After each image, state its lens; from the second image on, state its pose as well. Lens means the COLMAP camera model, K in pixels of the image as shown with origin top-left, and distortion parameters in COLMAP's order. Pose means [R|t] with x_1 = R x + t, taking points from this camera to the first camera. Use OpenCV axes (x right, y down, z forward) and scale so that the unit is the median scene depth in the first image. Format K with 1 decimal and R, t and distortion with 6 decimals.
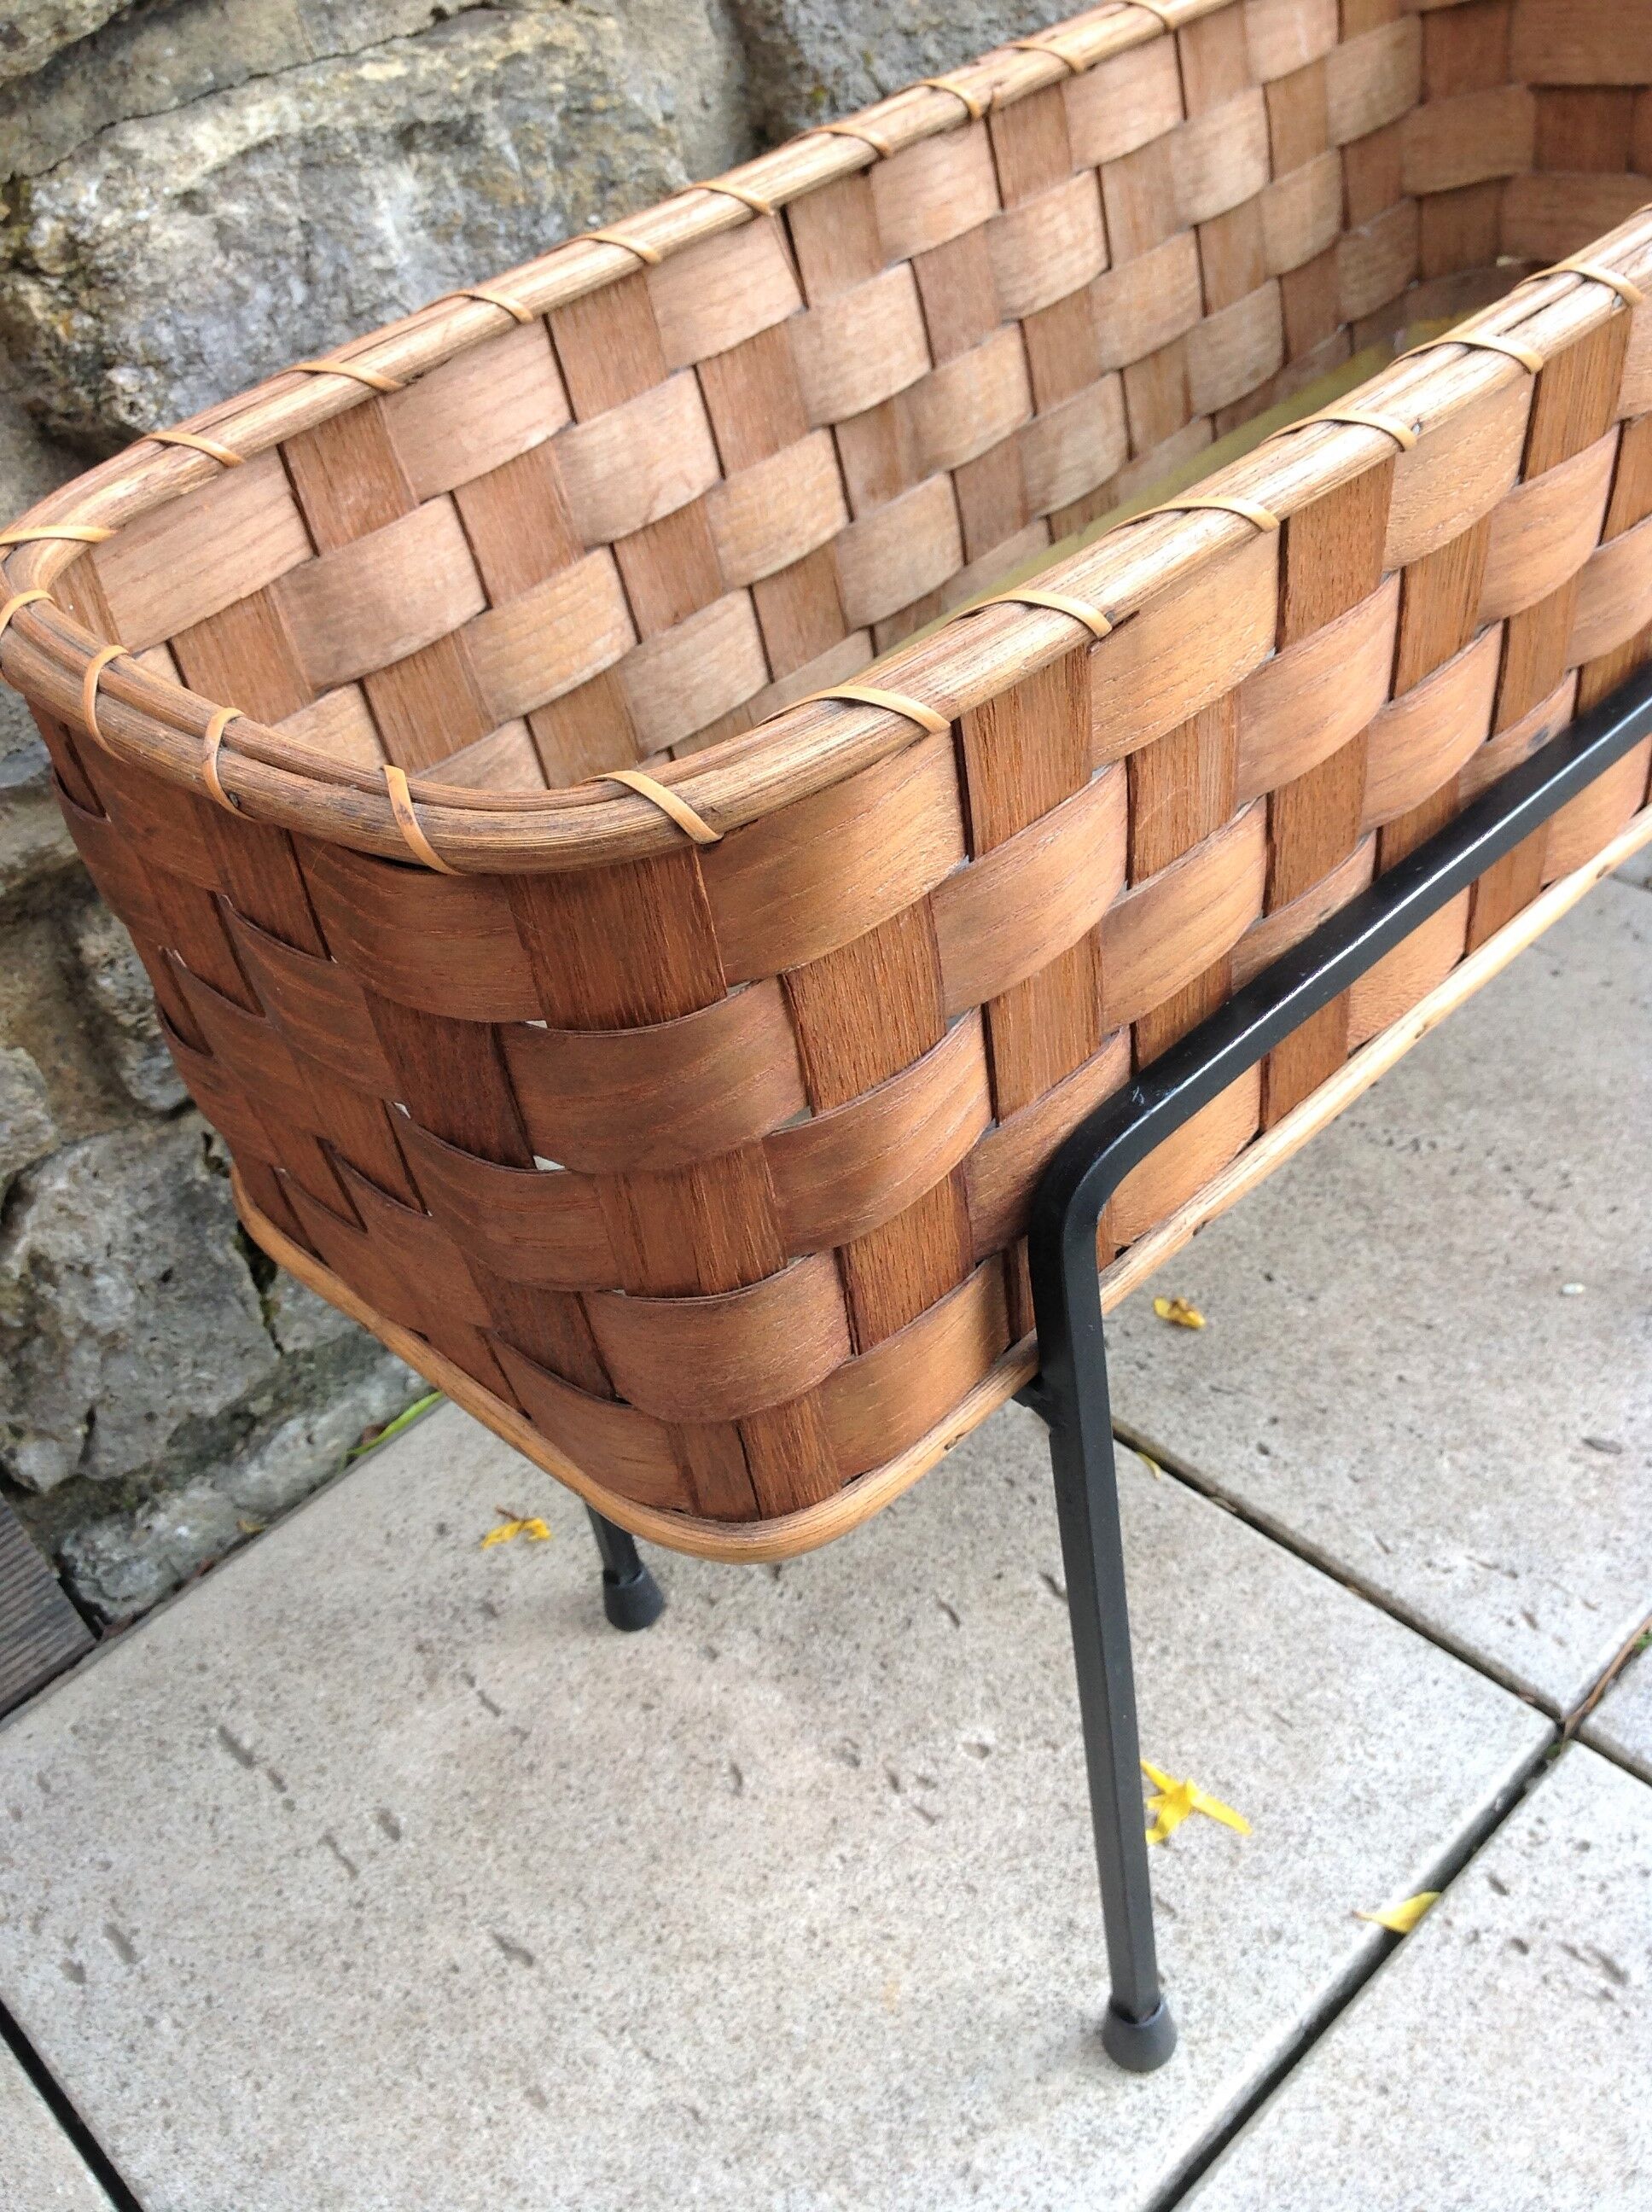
lens RADIAL K [[2093.7, 0, 810.4], [0, 2093.7, 1161.9], [0, 0, 1]] dist [-0.010138, 0.000000]
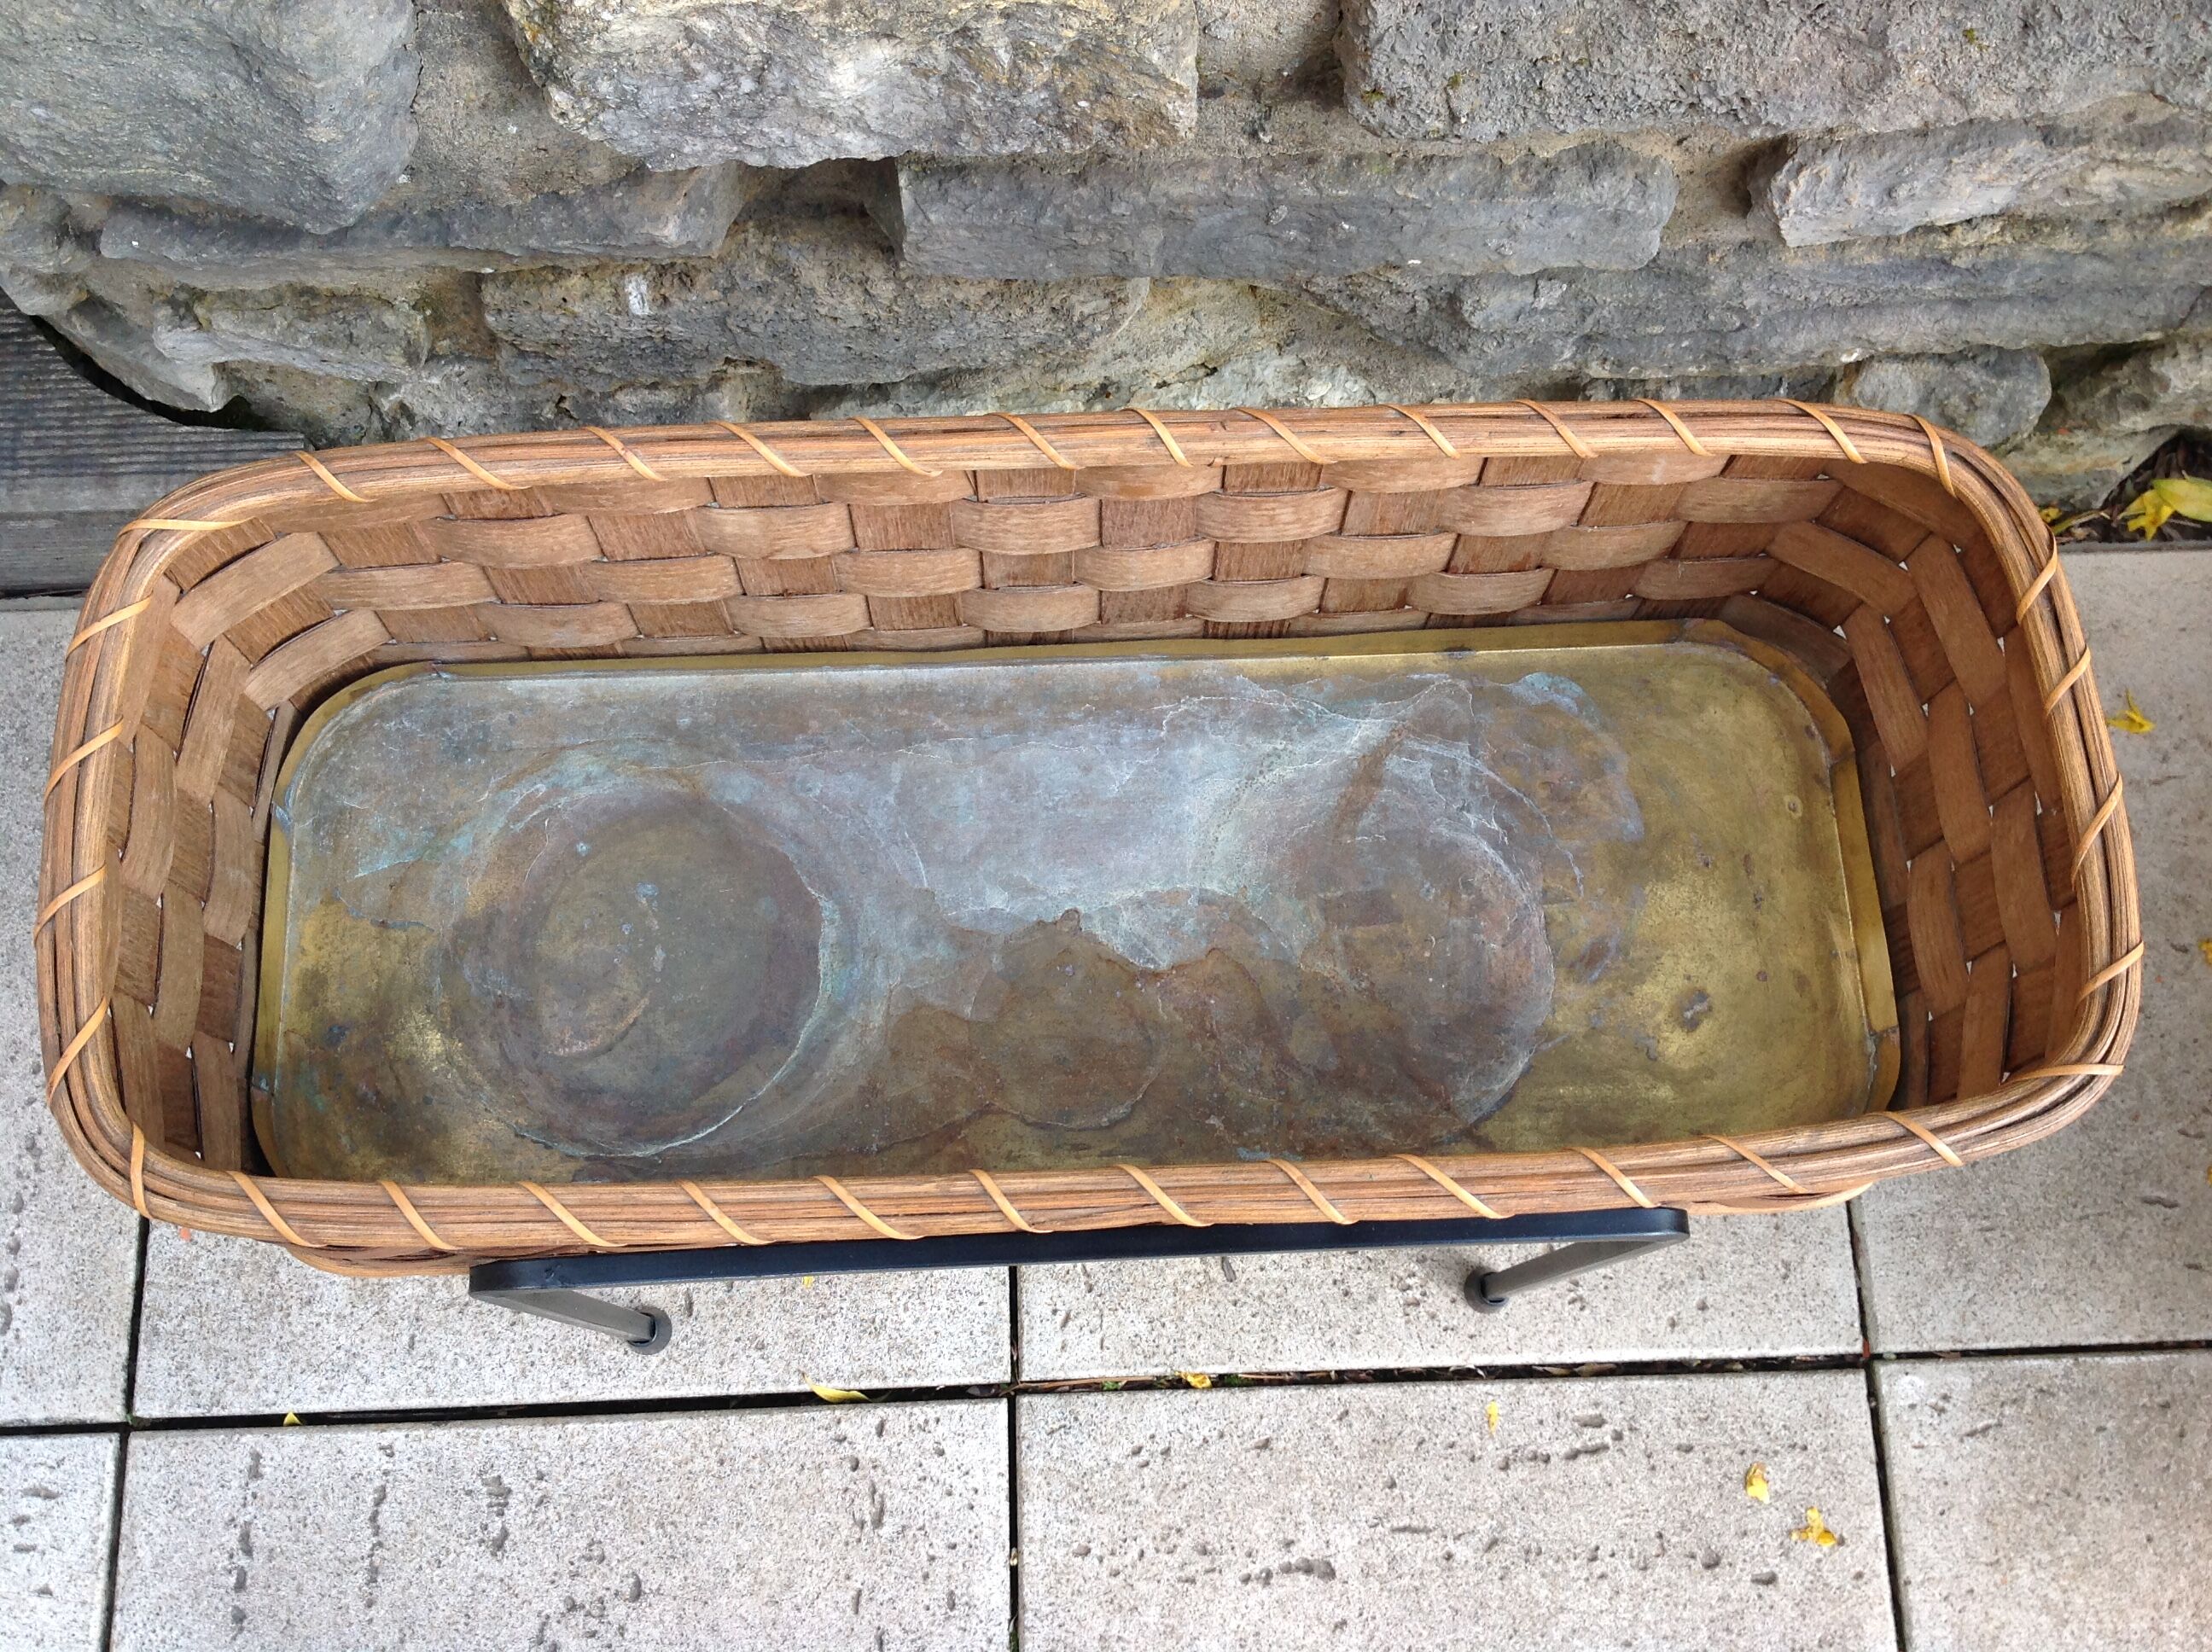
lens RADIAL K [[2093.7, 0, 1107.5], [0, 2093.7, 834.3], [0, 0, 1]] dist [-0.010138, 0.000000]
pose [[0.741524, 0.670587, -0.021309, 0.189990], [-0.541986, 0.617436, 0.570109, -0.884819], [0.395465, -0.411201, 0.821292, -0.021303]]
